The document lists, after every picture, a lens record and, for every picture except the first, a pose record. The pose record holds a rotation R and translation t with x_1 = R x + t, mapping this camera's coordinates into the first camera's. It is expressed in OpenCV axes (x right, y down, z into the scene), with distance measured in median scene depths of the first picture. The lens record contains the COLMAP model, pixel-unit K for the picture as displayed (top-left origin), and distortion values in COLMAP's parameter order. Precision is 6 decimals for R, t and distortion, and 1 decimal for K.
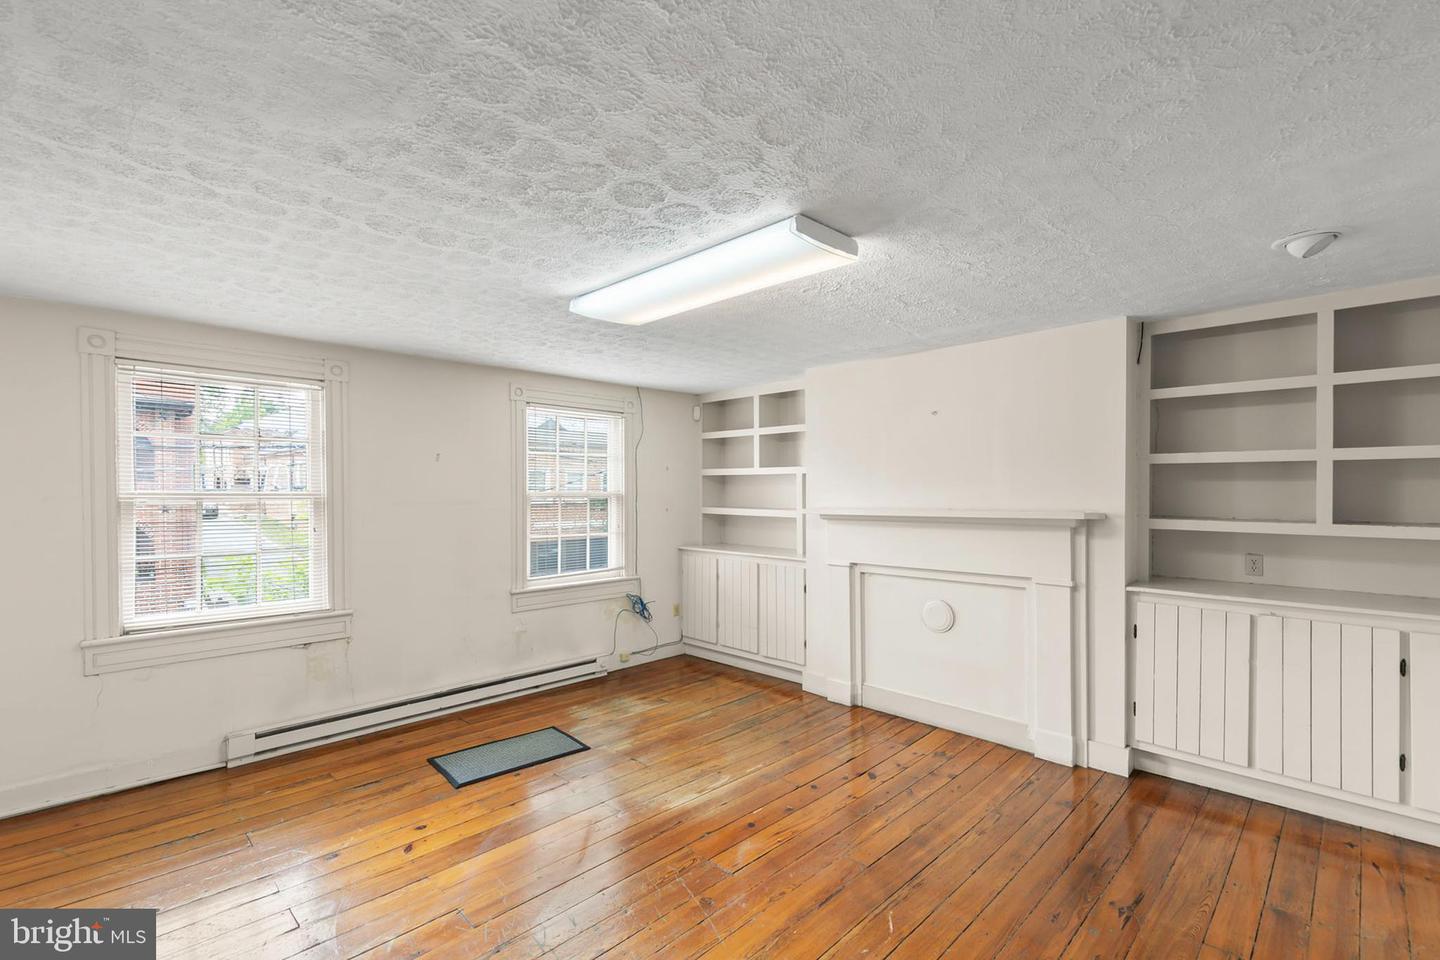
lens RADIAL K [[641.9, 0, 727.3], [0, 641.9, 471.3], [0, 0, 1]] dist [0.001236, -0.000103]
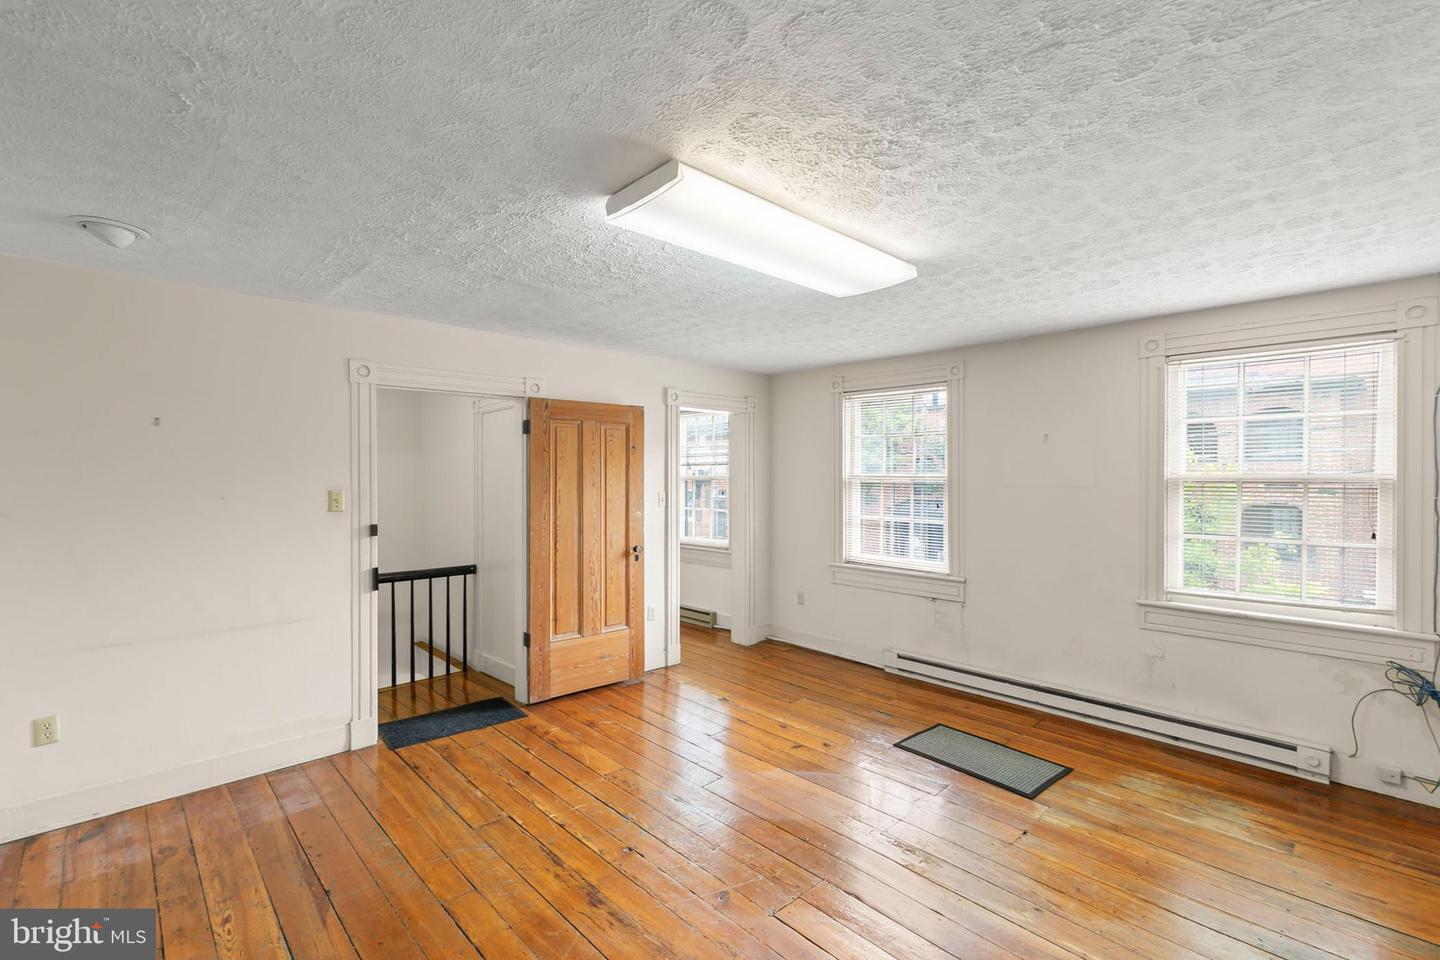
lens RADIAL K [[641.9, 0, 727.3], [0, 641.9, 471.3], [0, 0, 1]] dist [0.001236, -0.000103]
pose [[-0.037748, -0.001787, -0.999286, 0.572888], [0.034982, 0.999383, -0.003109, 0.014287], [0.998675, -0.035075, -0.037662, 0.641104]]
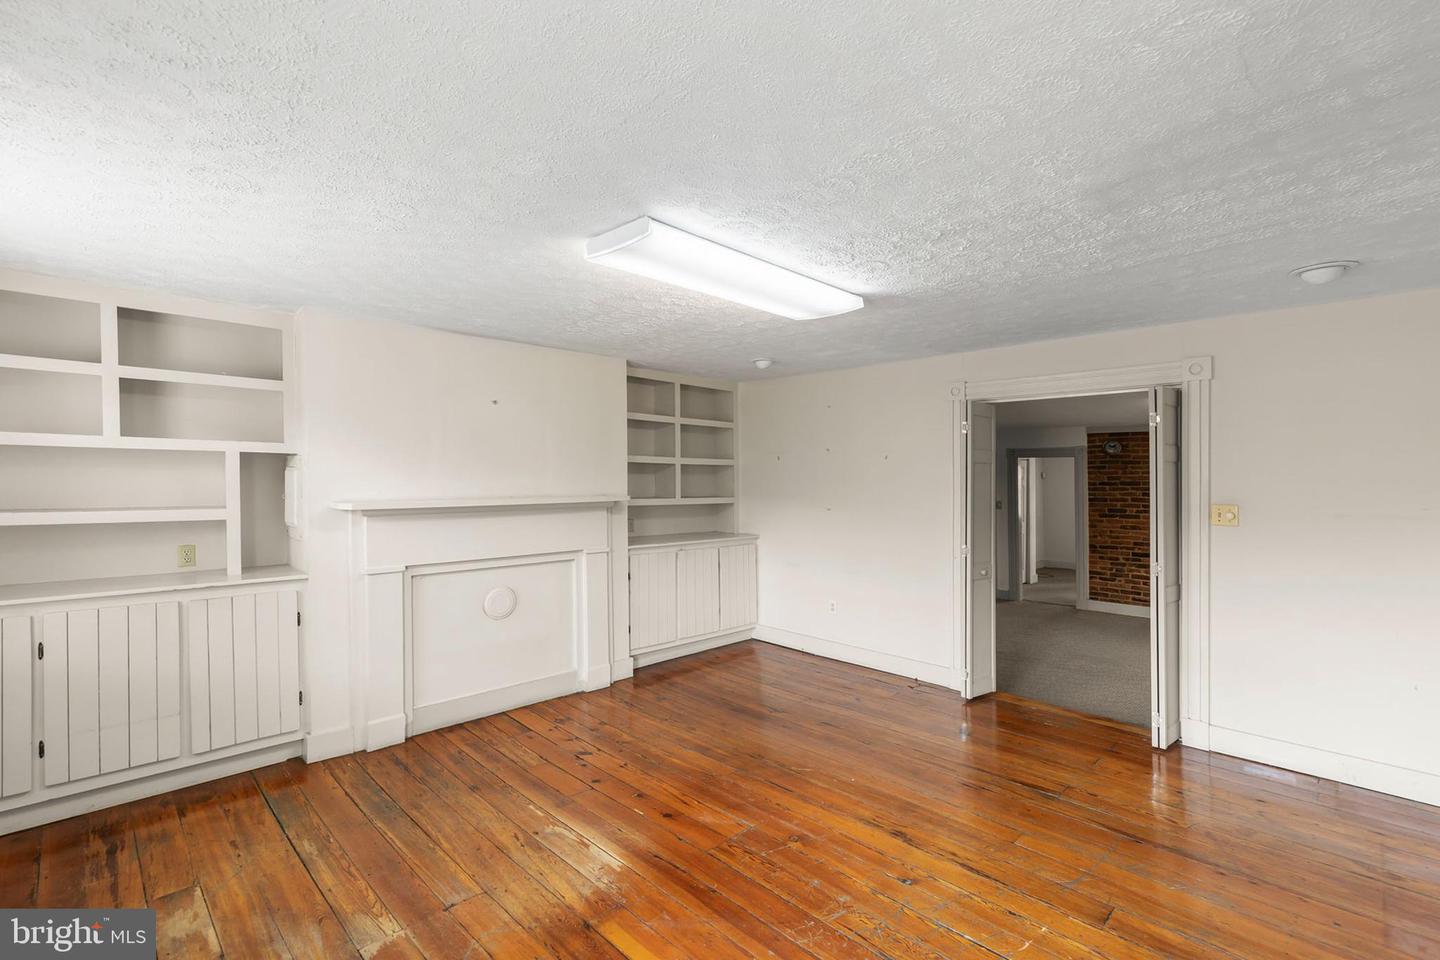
lens RADIAL K [[635.9, 0, 718.7], [0, 635.9, 474.5], [0, 0, 1]] dist [0.000147, -0.000182]
pose [[0.016773, 0.008421, 0.999824, -0.704369], [-0.032802, 0.999431, -0.007867, 0.020007], [-0.999321, -0.032664, 0.017039, 0.680805]]
